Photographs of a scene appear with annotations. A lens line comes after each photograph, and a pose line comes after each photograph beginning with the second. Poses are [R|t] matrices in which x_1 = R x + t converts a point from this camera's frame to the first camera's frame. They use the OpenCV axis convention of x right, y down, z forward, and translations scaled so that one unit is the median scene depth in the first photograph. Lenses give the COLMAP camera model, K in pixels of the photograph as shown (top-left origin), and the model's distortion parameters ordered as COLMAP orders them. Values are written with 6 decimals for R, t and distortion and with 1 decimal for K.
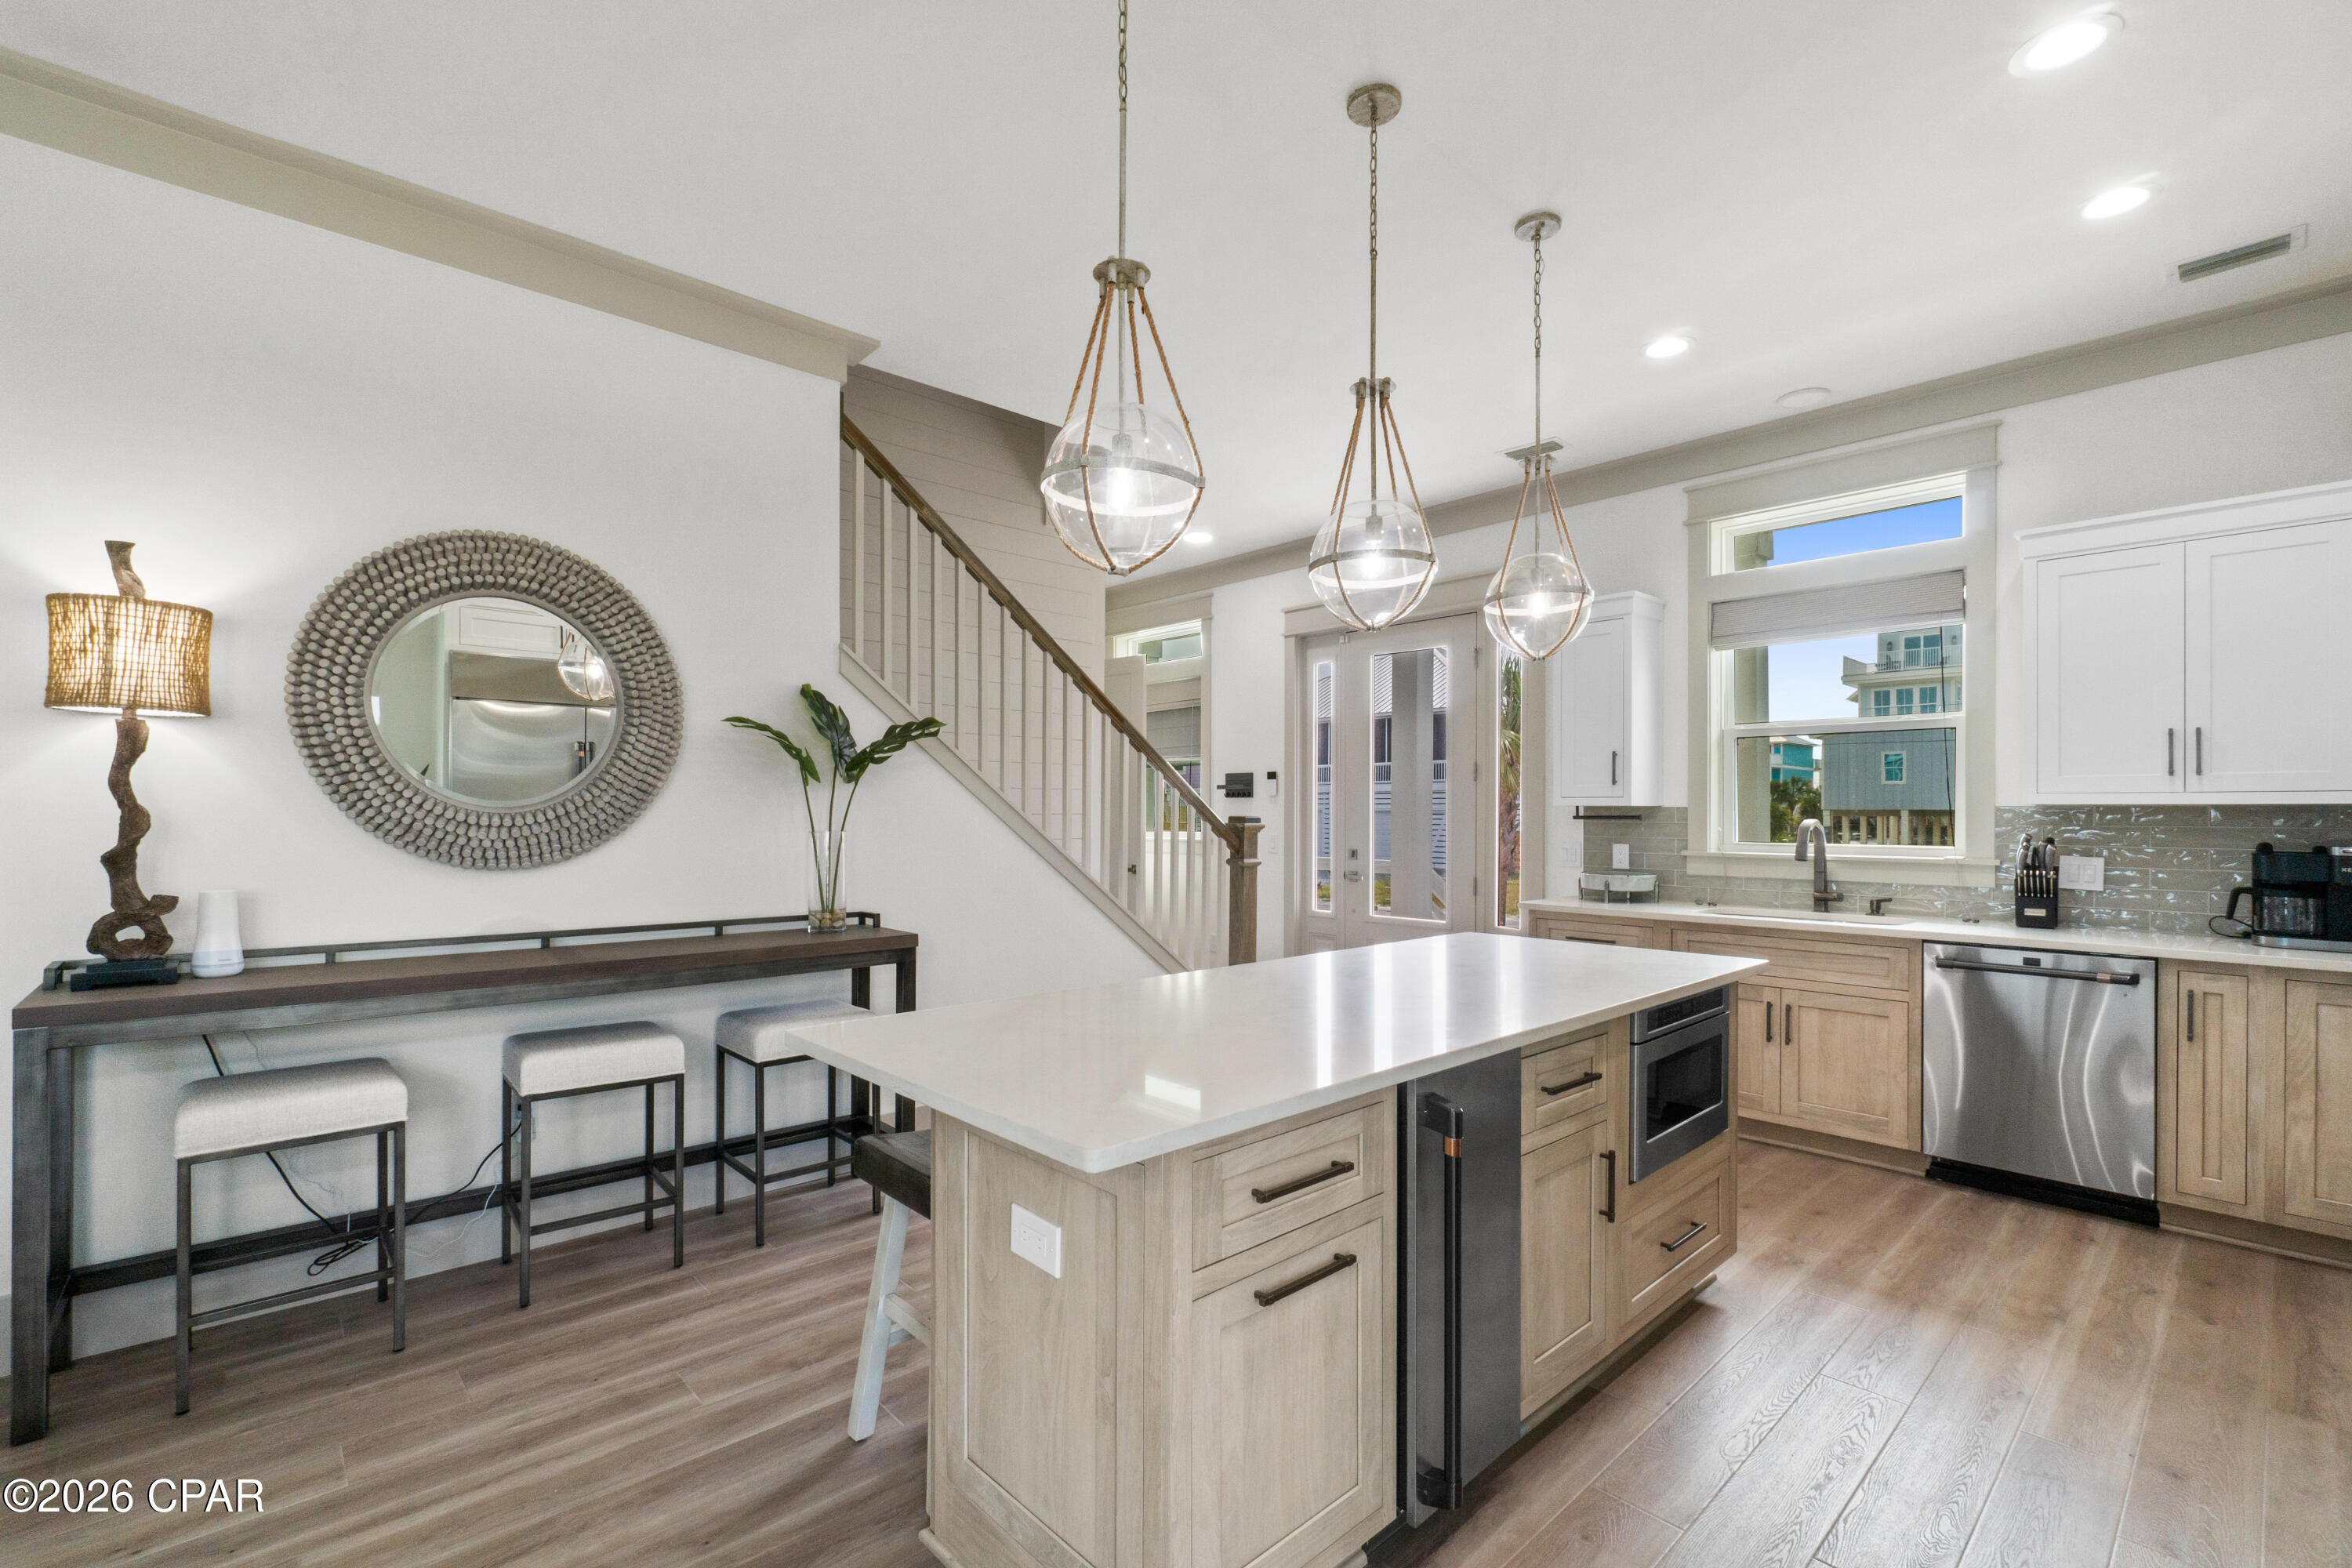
lens RADIAL K [[1037.1, 0, 1176.0], [0, 1037.1, 784.0], [0, 0, 1]] dist [-0.000585, -0.000079]
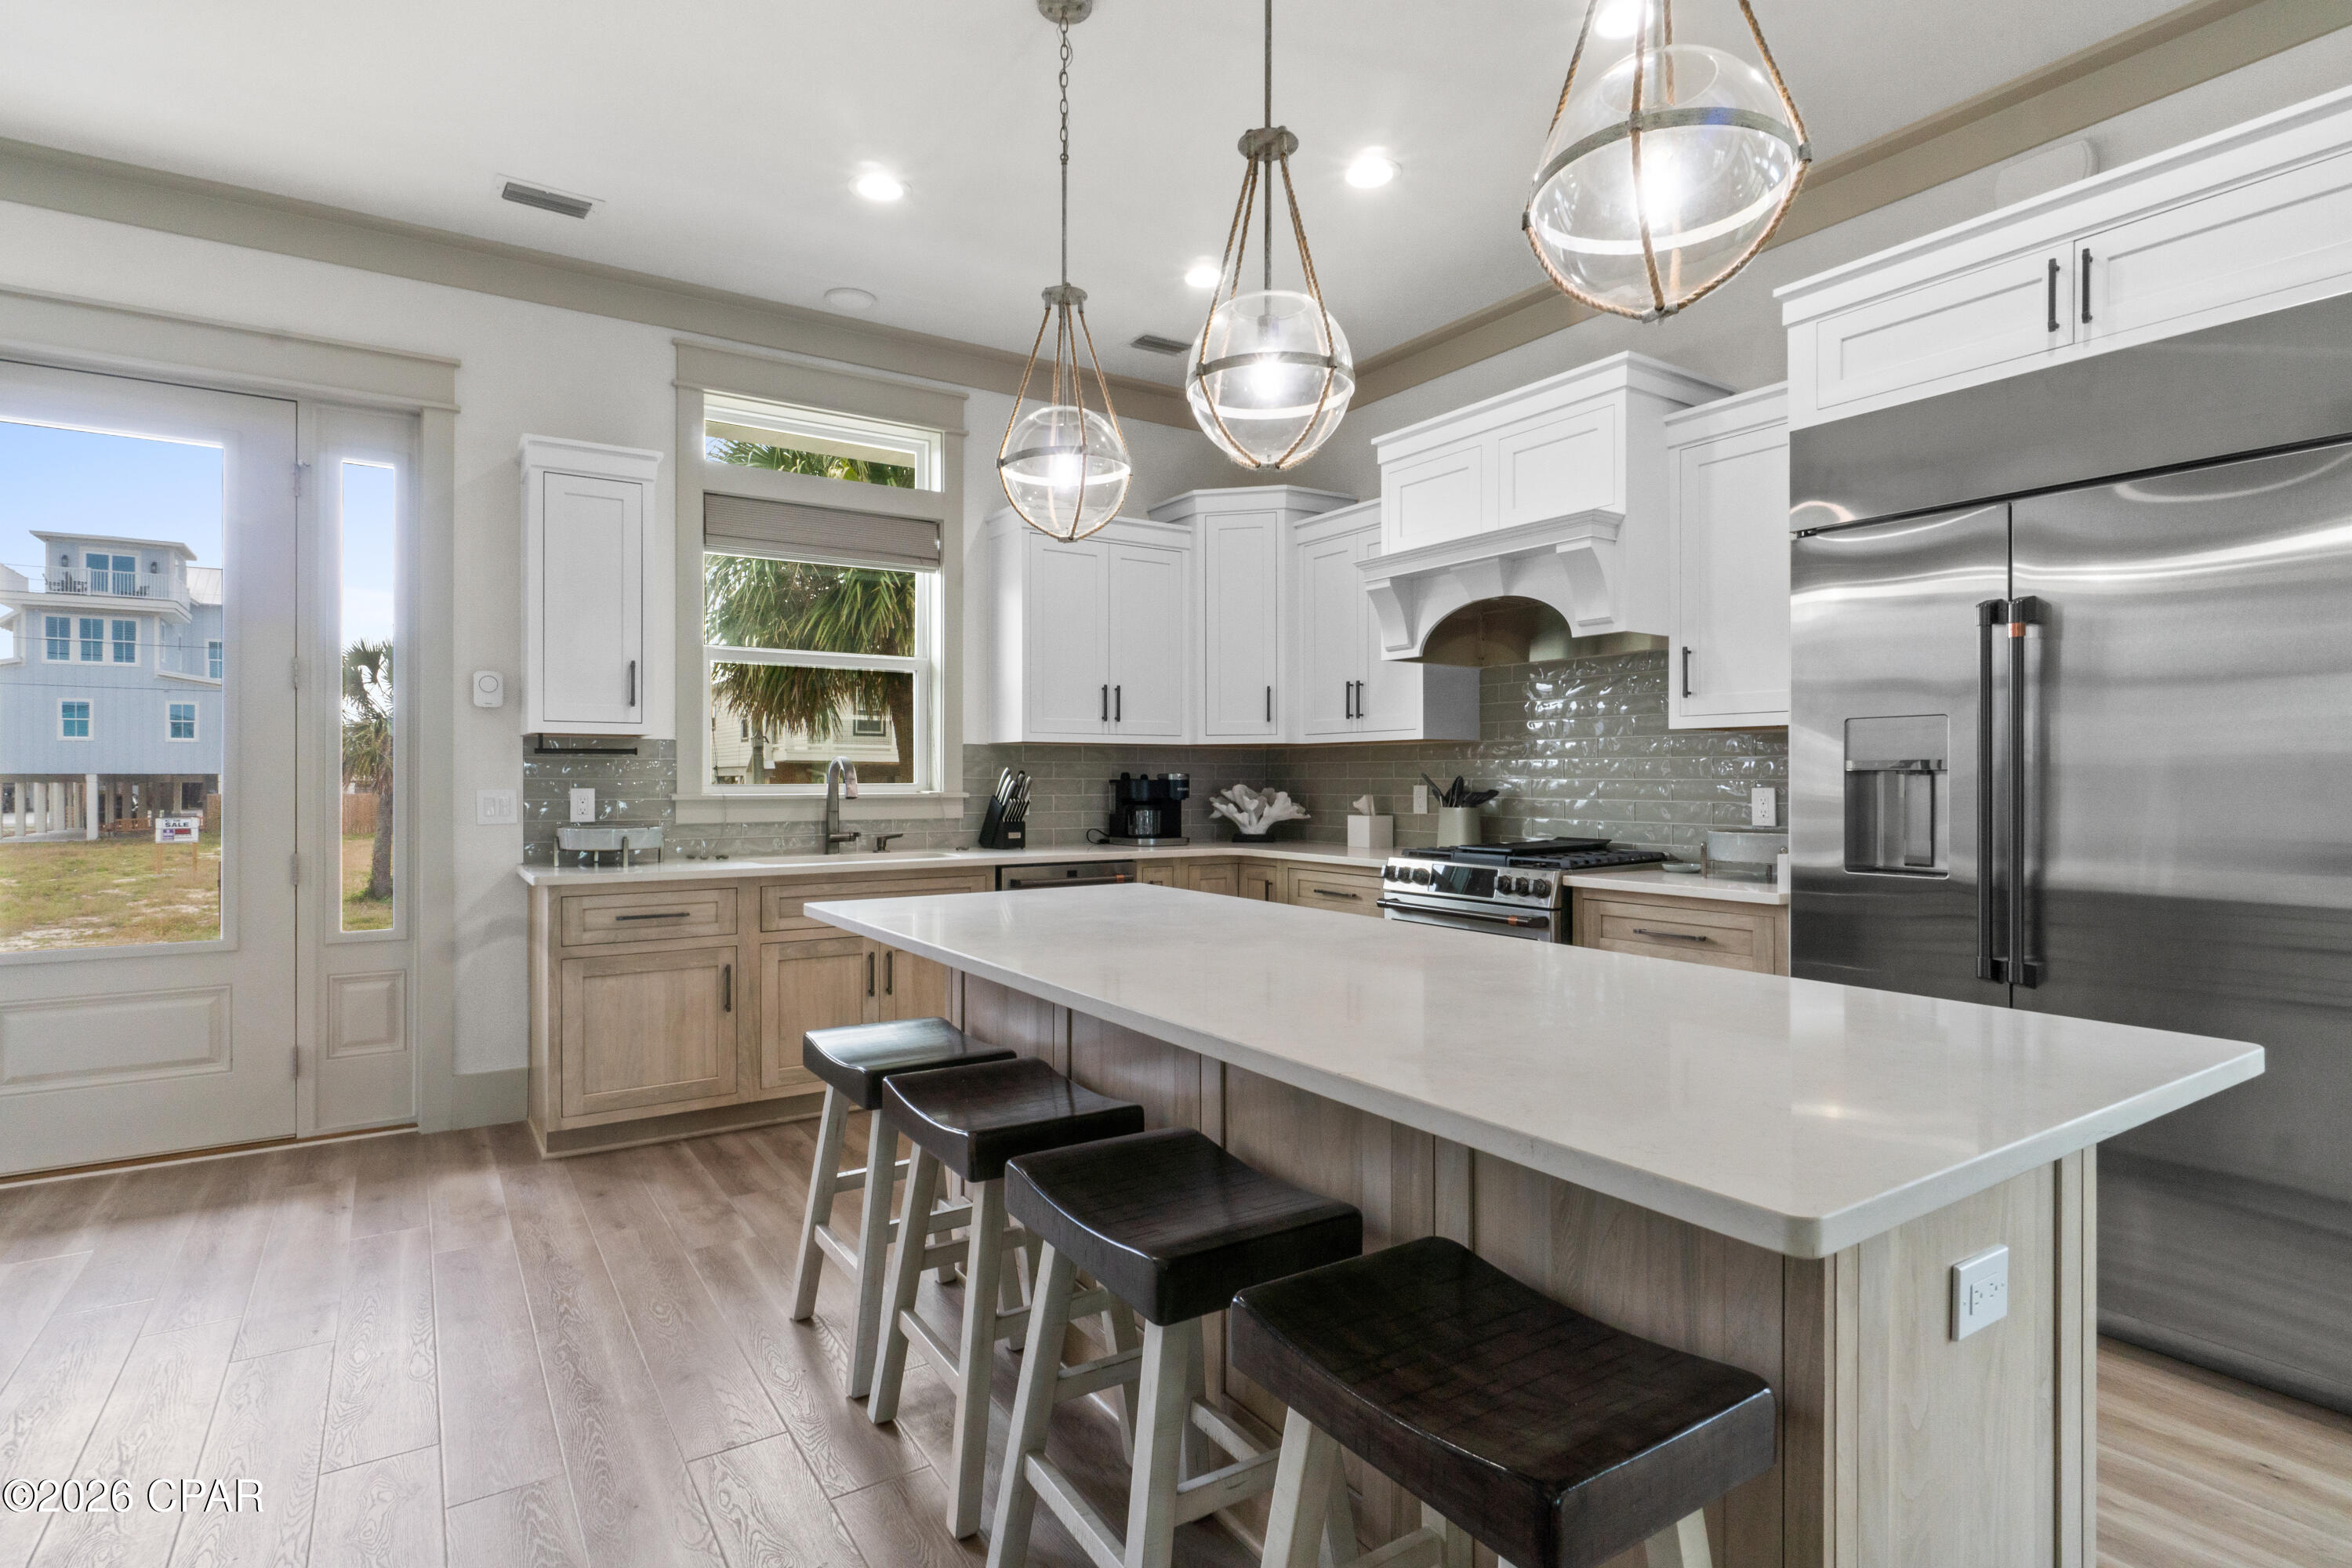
lens RADIAL K [[1177.3, 0, 1176.0], [0, 1177.3, 784.0], [0, 0, 1]] dist [0.000592, 0.000268]
pose [[0.164336, -0.004937, 0.986392, -0.344958], [-0.024184, 0.999667, 0.009032, 0.039470], [-0.986108, -0.025340, 0.164162, 0.479127]]
